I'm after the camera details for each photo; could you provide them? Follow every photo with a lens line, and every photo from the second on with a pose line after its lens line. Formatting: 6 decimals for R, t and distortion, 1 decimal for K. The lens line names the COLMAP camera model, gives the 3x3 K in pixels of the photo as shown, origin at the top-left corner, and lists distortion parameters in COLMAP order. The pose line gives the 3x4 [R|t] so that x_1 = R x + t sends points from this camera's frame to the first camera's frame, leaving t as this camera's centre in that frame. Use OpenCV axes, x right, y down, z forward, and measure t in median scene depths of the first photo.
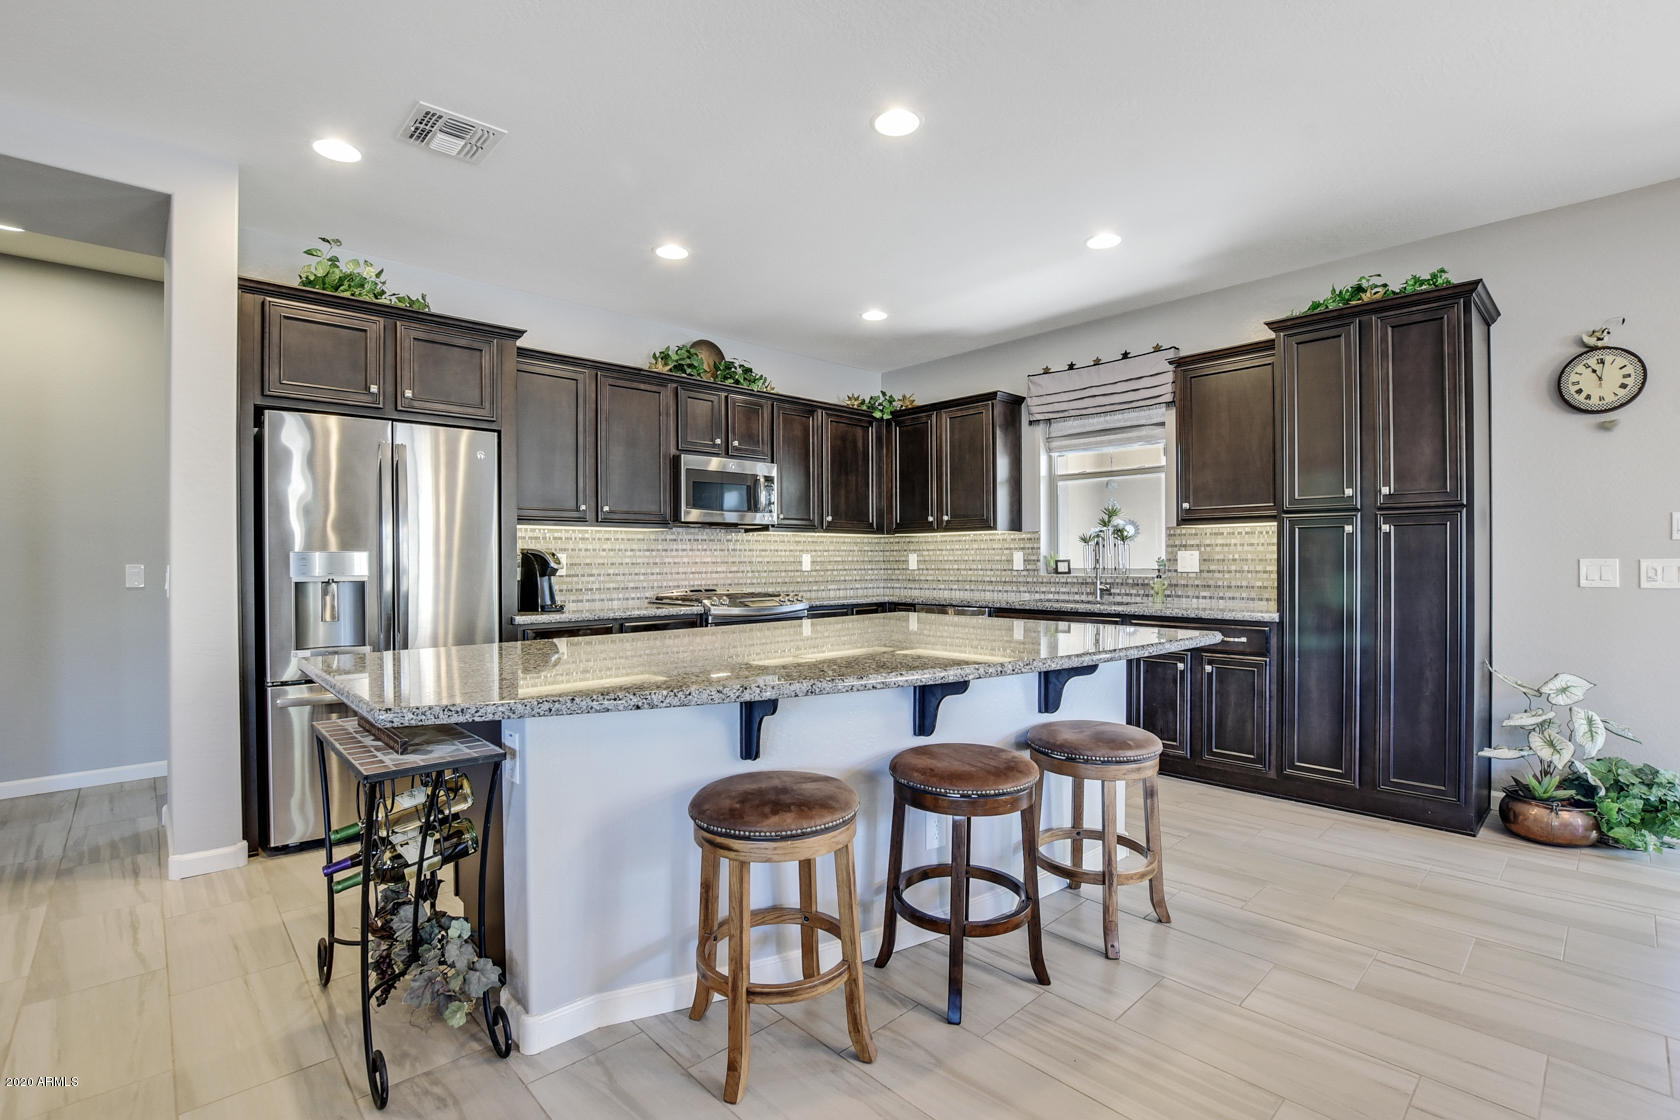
lens RADIAL K [[754.8, 0, 861.5], [0, 754.8, 566.3], [0, 0, 1]] dist [-0.027583, 0.005188]
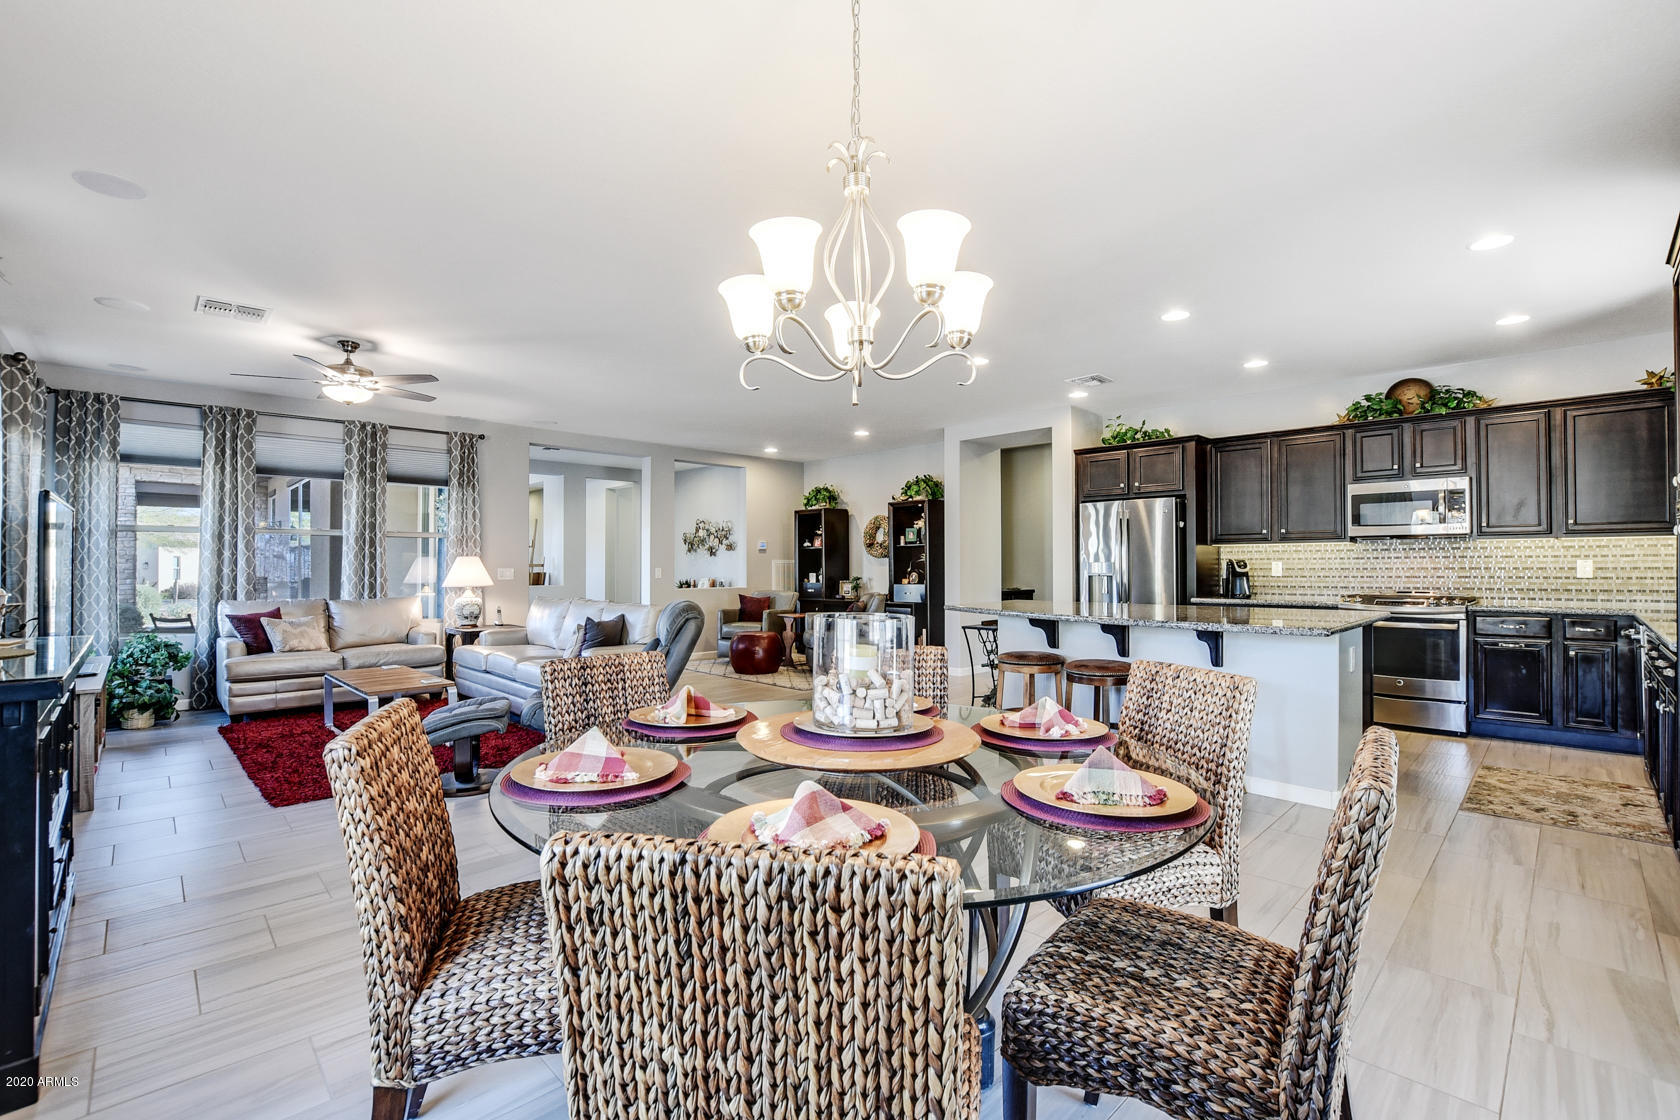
lens RADIAL K [[754.8, 0, 839.7], [0, 754.8, 557.0], [0, 0, 1]] dist [-0.027583, 0.005188]
pose [[0.004086, -0.007680, -0.999962, 1.025937], [-0.006907, 0.999946, -0.007708, -0.008080], [0.999968, 0.006938, 0.004033, 0.117418]]
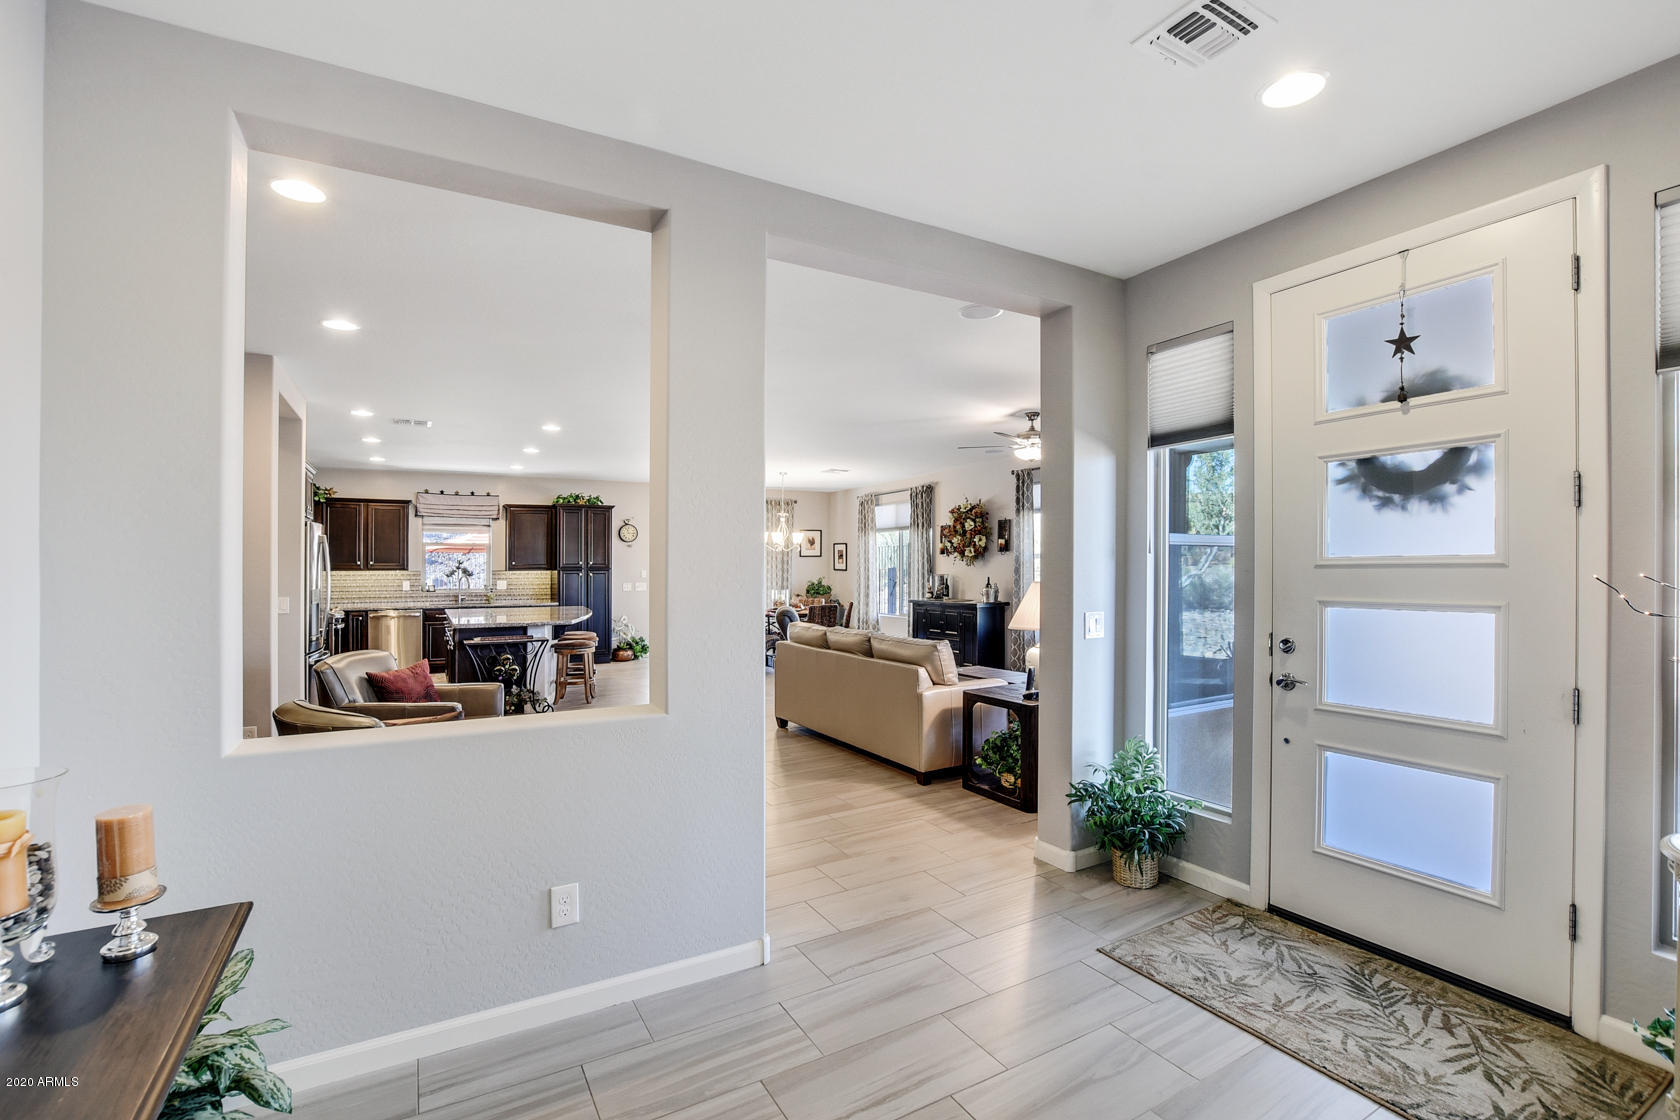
lens RADIAL K [[754.8, 0, 851.2], [0, 754.8, 565.9], [0, 0, 1]] dist [-0.027583, 0.005188]
pose [[0.226209, 0.004604, 0.974068, -1.522656], [0.013036, 0.999885, -0.007753, -0.031646], [-0.973992, 0.014452, 0.226123, -0.584916]]
